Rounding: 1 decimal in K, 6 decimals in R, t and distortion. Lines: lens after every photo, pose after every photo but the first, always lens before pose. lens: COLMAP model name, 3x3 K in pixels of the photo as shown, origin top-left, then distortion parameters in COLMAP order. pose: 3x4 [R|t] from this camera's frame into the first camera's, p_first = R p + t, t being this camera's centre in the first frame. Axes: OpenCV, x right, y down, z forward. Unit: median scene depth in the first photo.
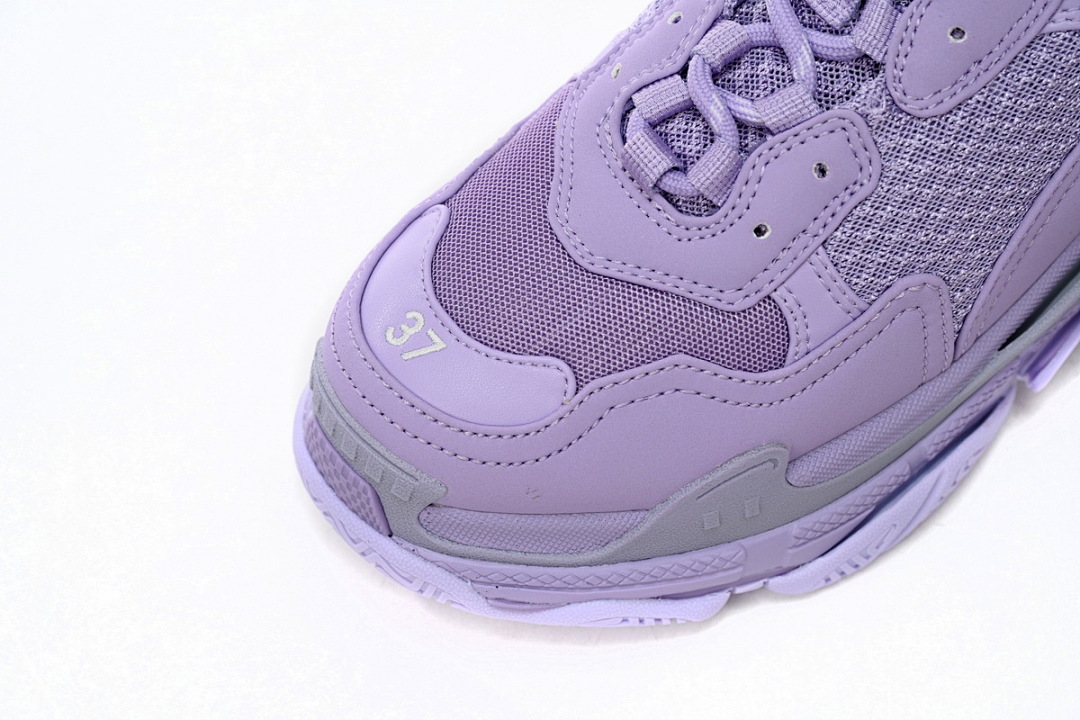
lens RADIAL K [[2029.7, 0, 540.0], [0, 2029.7, 360.0], [0, 0, 1]] dist [0.026108, -0.250801]
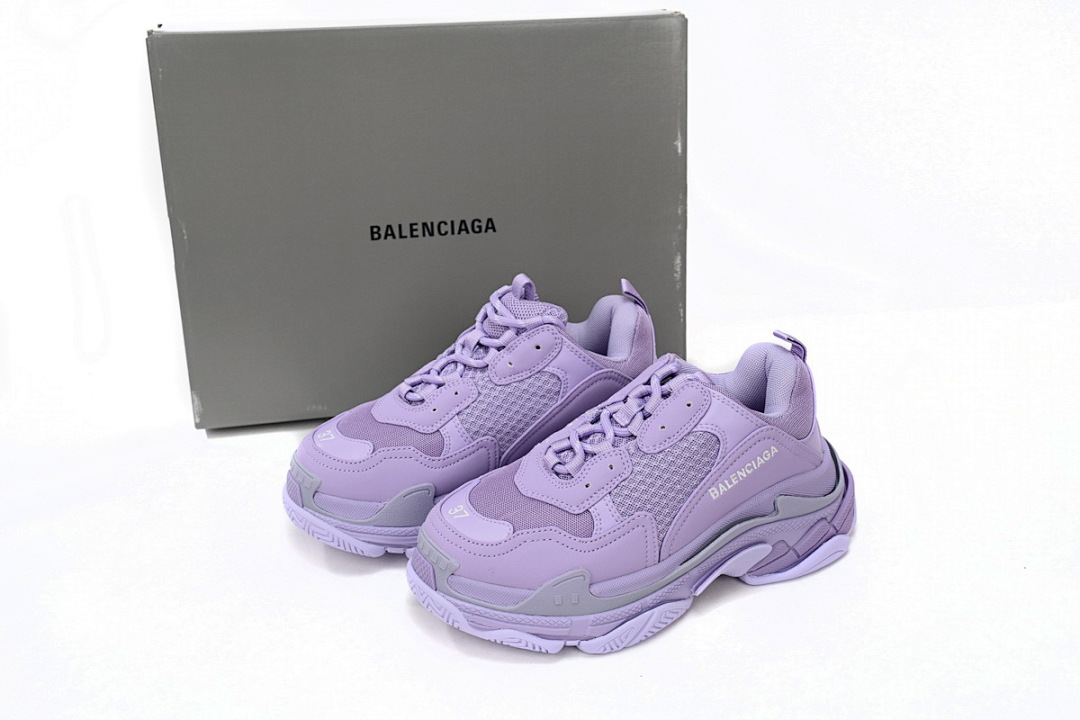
lens RADIAL K [[1144.5, 0, 540.0], [0, 1144.5, 360.0], [0, 0, 1]] dist [-0.005294, -0.003660]
pose [[0.987167, 0.114299, -0.111522, 0.198202], [-0.156185, 0.836595, -0.525085, 0.621078], [0.033282, 0.535765, 0.843711, -0.414743]]
